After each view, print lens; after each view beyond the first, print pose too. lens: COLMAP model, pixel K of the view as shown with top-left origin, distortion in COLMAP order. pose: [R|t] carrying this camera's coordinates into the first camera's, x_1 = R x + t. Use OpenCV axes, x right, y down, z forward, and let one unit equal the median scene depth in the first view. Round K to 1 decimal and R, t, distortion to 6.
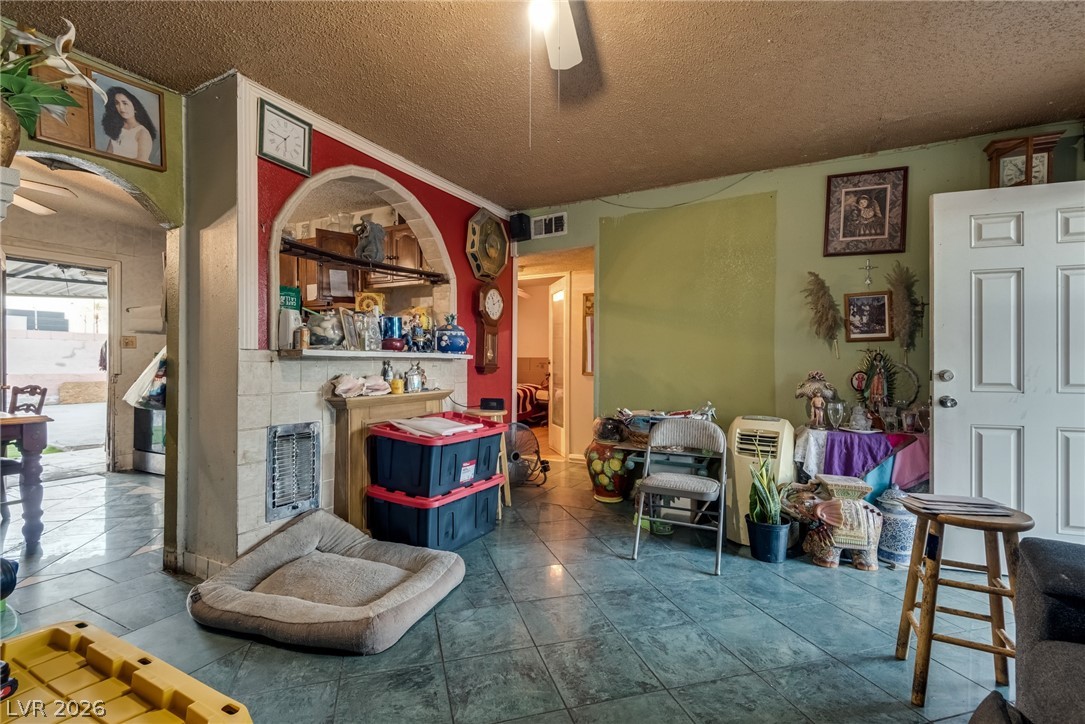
lens RADIAL K [[494.0, 0, 537.5], [0, 494.0, 359.9], [0, 0, 1]] dist [0.021872, -0.000370]
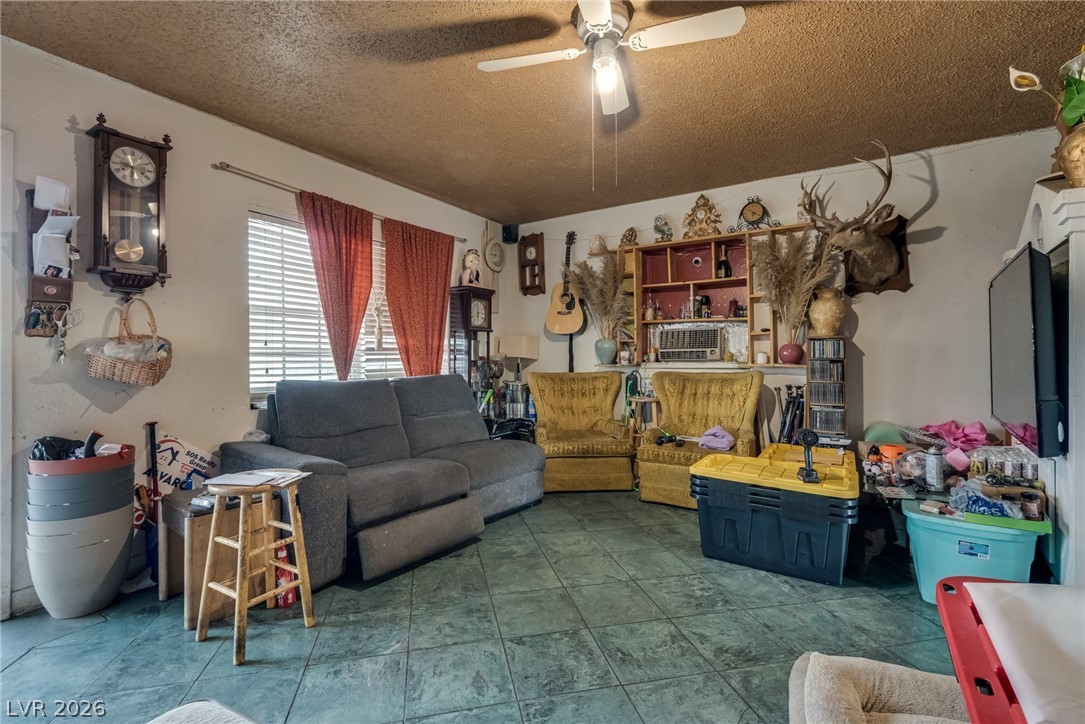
lens RADIAL K [[494.0, 0, 537.5], [0, 494.0, 359.9], [0, 0, 1]] dist [0.021872, -0.000370]
pose [[-0.997730, -0.001716, 0.067321, 0.080249], [-0.001291, 0.999979, 0.006349, 0.003129], [-0.067331, 0.006247, -0.997711, 1.754625]]
